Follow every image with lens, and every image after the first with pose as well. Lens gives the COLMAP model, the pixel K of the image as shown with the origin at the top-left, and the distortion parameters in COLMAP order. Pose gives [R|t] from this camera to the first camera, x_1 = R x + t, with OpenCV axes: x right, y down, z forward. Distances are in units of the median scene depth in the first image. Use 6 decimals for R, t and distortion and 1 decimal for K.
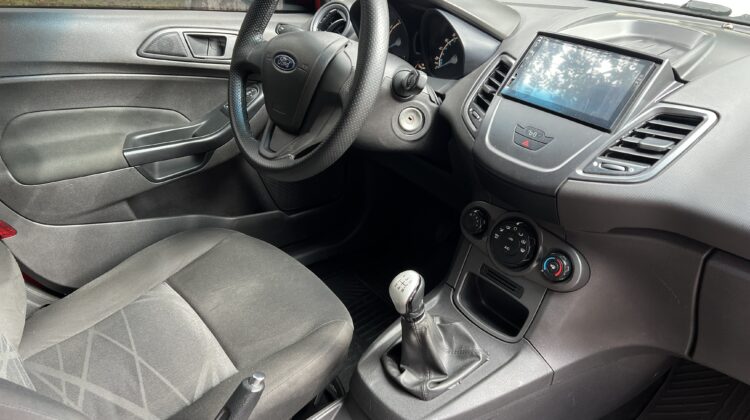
lens RADIAL K [[558.3, 0, 376.4], [0, 558.3, 212.1], [0, 0, 1]] dist [0.013263, -0.016559]
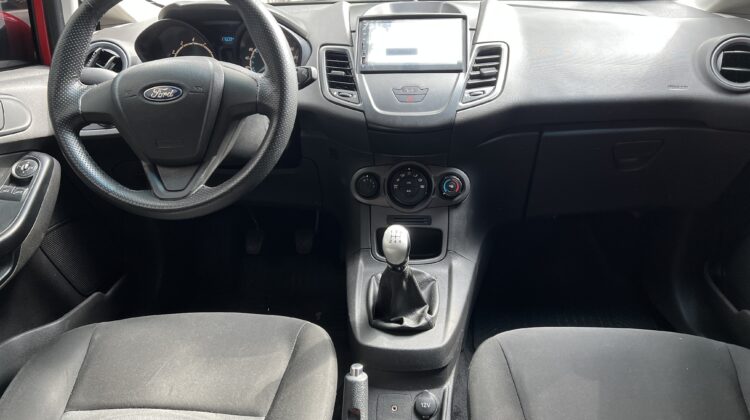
lens RADIAL K [[558.3, 0, 372.3], [0, 558.3, 209.4], [0, 0, 1]] dist [0.013263, -0.016559]
pose [[0.687976, -0.361924, 0.629046, -0.649682], [0.401733, 0.911782, 0.085230, -0.037271], [-0.604400, 0.194072, 0.772681, 0.130464]]
